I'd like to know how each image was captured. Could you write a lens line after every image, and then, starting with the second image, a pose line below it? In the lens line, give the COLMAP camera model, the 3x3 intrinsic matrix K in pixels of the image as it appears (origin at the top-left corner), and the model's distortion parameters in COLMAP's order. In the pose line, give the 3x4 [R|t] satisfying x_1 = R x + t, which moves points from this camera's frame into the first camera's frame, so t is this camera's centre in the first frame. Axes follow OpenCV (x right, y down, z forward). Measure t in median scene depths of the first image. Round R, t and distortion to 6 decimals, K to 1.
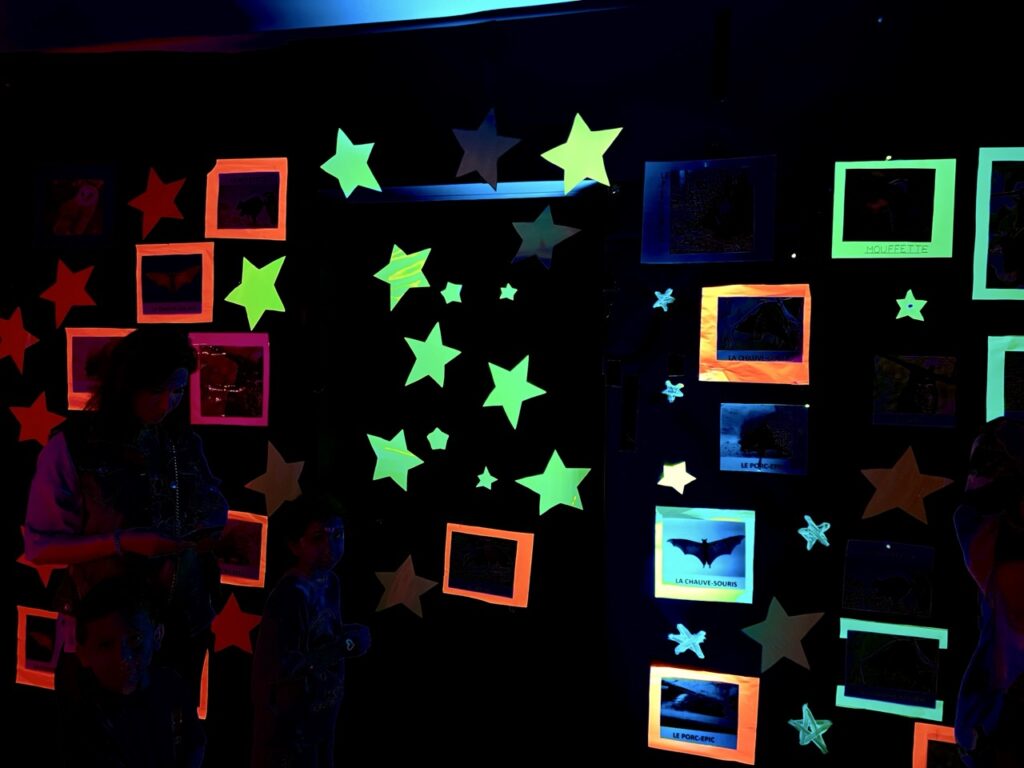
lens RADIAL K [[767.4, 0, 540.5], [0, 767.4, 372.9], [0, 0, 1]] dist [0.035950, -0.021946]
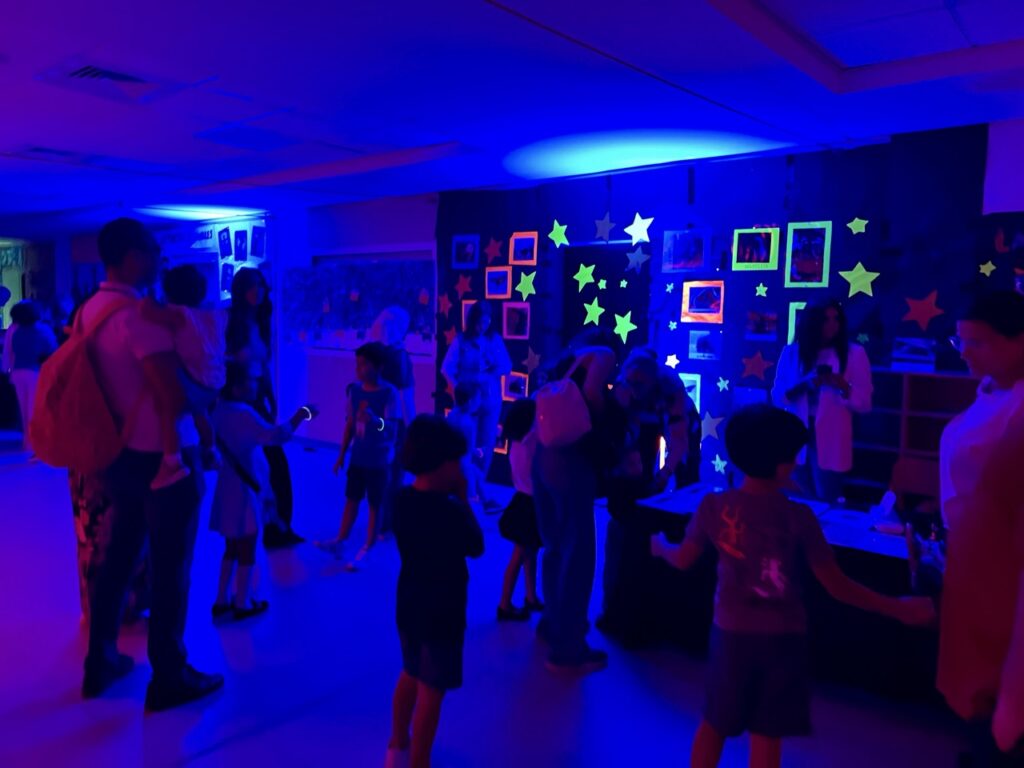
lens RADIAL K [[767.4, 0, 511.8], [0, 767.4, 383.9], [0, 0, 1]] dist [0.035950, -0.021946]
pose [[0.881521, 0.045481, -0.469949, 0.809539], [-0.016011, 0.997657, 0.066519, 0.049518], [0.471873, -0.051113, 0.880184, -1.283493]]
